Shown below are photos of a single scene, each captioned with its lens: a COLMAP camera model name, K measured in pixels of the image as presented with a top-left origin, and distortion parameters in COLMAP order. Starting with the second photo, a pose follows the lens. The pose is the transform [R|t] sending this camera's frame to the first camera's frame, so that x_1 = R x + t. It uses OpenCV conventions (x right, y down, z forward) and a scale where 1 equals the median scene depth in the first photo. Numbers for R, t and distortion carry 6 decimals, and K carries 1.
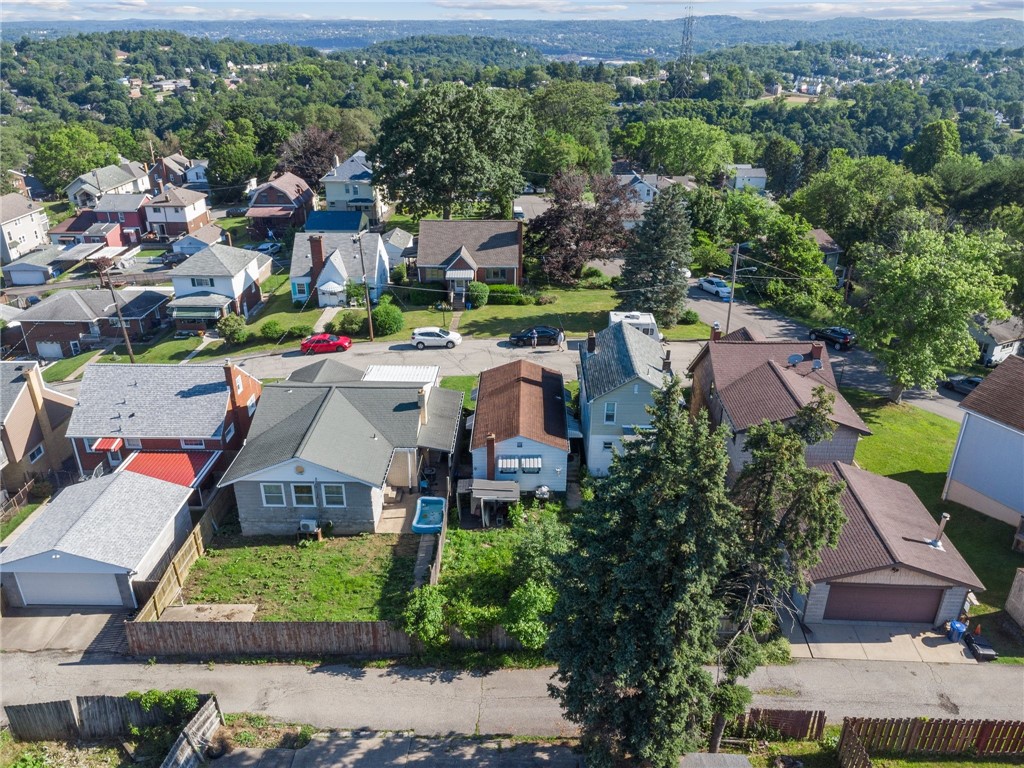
lens RADIAL K [[758.5, 0, 512.0], [0, 758.5, 384.0], [0, 0, 1]] dist [-0.010181, 0.004808]
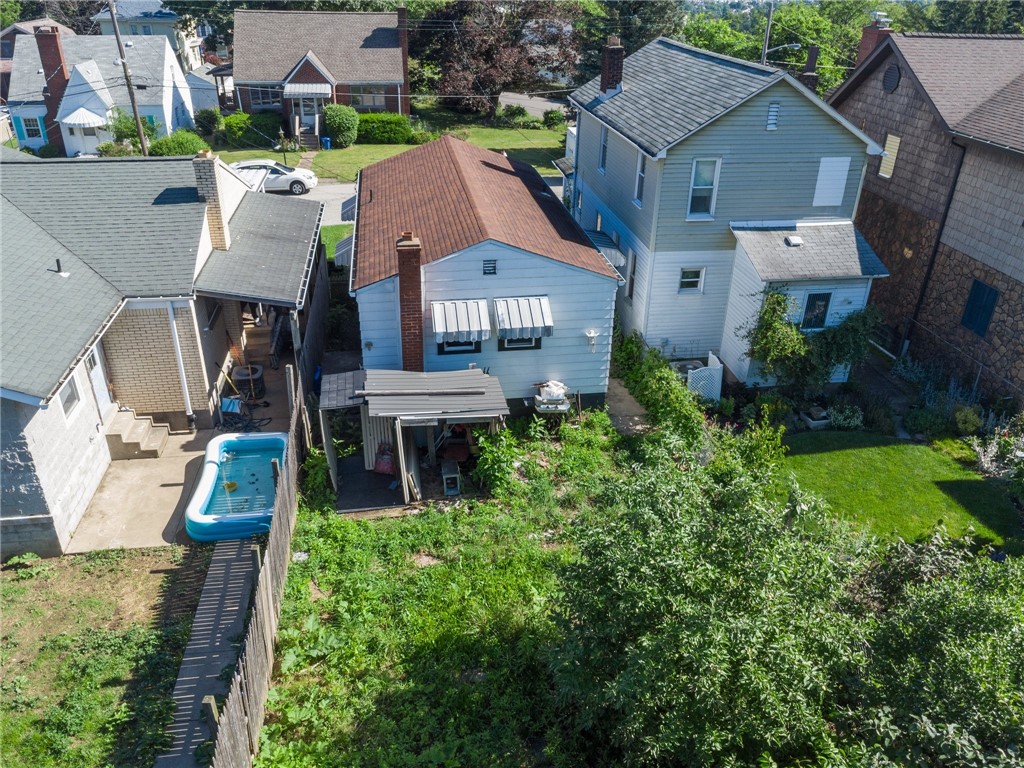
lens RADIAL K [[758.5, 0, 512.0], [0, 758.5, 384.0], [0, 0, 1]] dist [-0.010181, 0.004808]
pose [[0.983738, -0.066601, 0.166806, -0.043056], [0.059317, 0.997071, 0.048280, 0.117951], [-0.169533, -0.037600, 0.984807, 0.638311]]
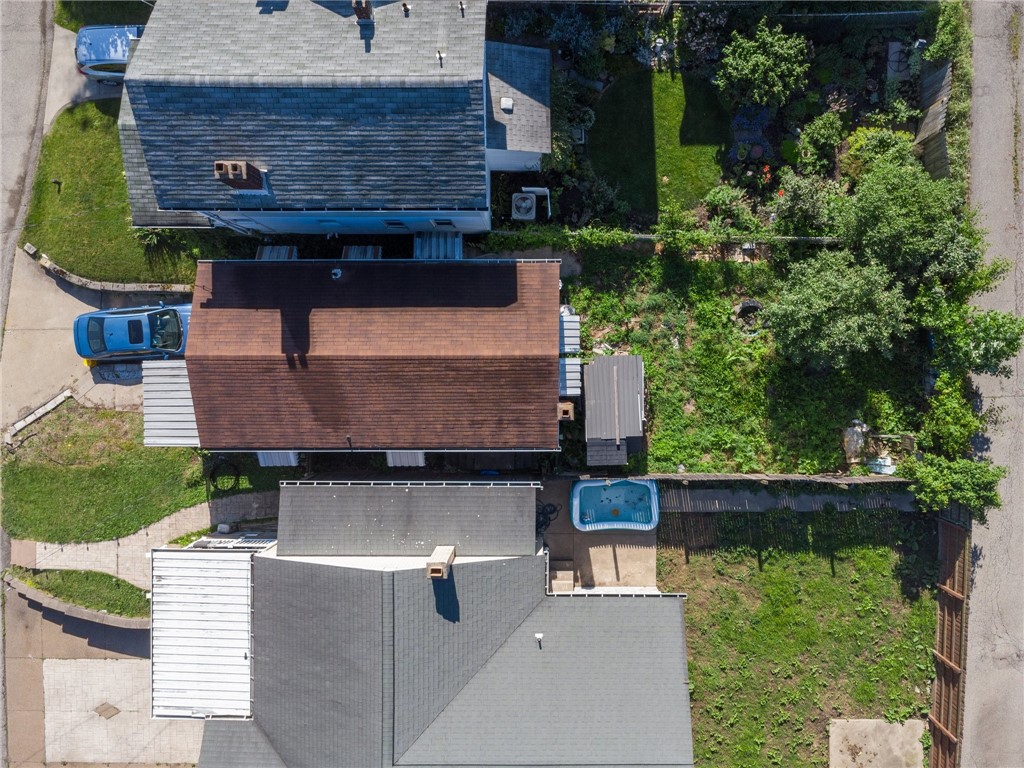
lens RADIAL K [[758.5, 0, 512.0], [0, 758.5, 384.0], [0, 0, 1]] dist [-0.010181, 0.004808]
pose [[-0.017612, -0.999447, -0.028215, 0.005172], [0.449536, -0.033121, 0.892648, -0.383993], [-0.893089, 0.003038, 0.449870, 0.791524]]
